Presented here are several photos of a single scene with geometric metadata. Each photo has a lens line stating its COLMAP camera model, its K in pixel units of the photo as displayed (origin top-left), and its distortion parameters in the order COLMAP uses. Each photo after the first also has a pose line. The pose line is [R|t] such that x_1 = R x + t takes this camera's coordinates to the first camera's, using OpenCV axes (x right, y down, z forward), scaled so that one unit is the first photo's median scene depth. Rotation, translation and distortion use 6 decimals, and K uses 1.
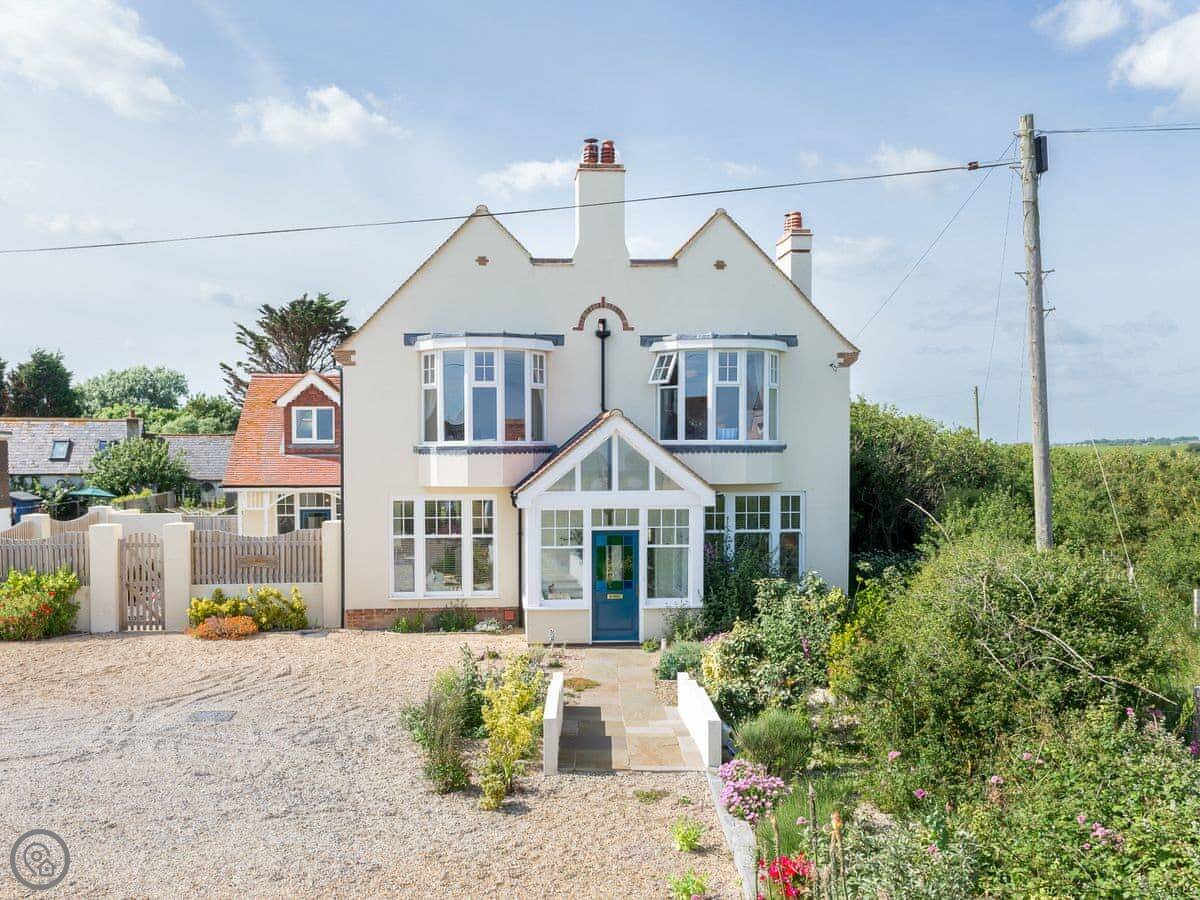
lens RADIAL K [[1001.5, 0, 600.0], [0, 1001.5, 450.0], [0, 0, 1]] dist [-0.000964, -0.001072]
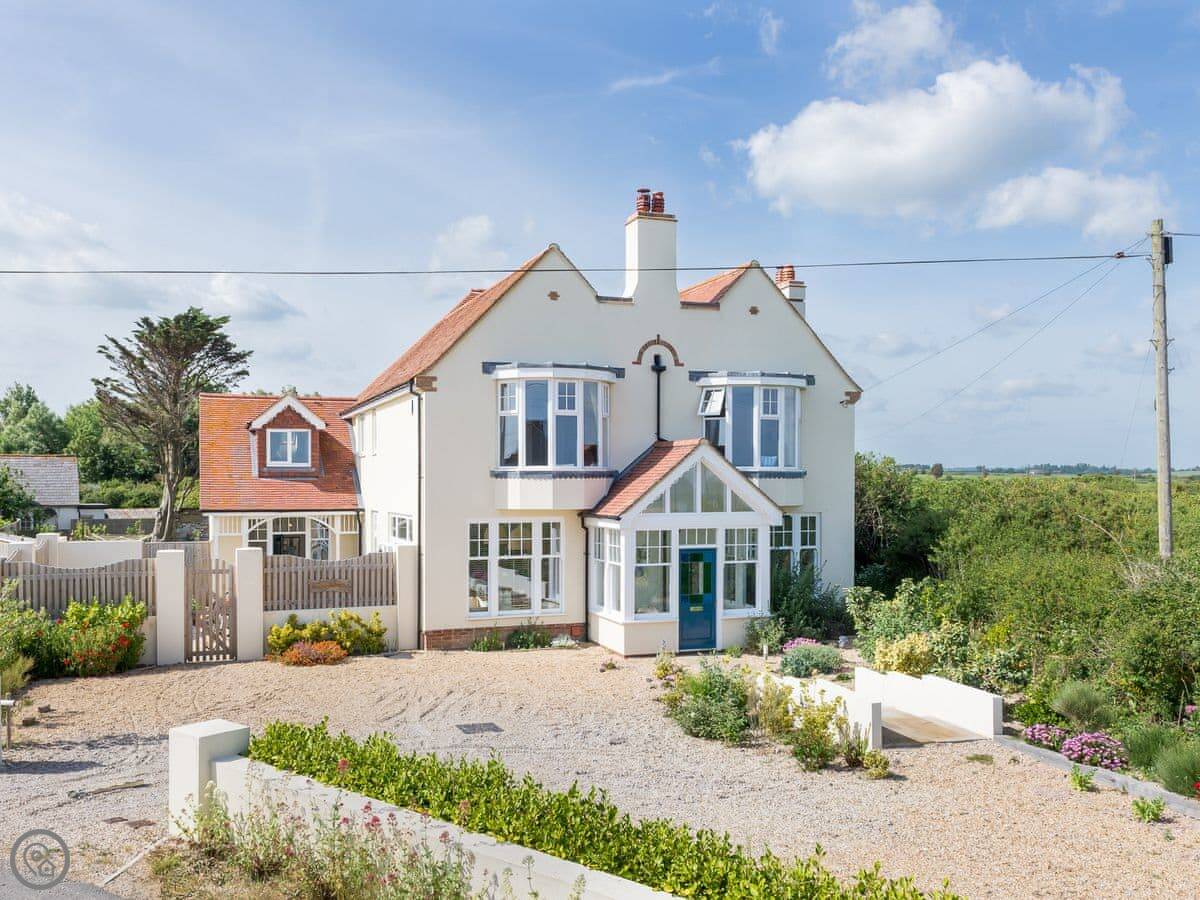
lens RADIAL K [[1001.5, 0, 600.0], [0, 1001.5, 450.0], [0, 0, 1]] dist [-0.000964, -0.001072]
pose [[0.963163, 0.012338, 0.268636, -0.356133], [-0.005410, 0.999634, -0.026517, 0.001897], [-0.268865, 0.024087, 0.962877, -0.029230]]
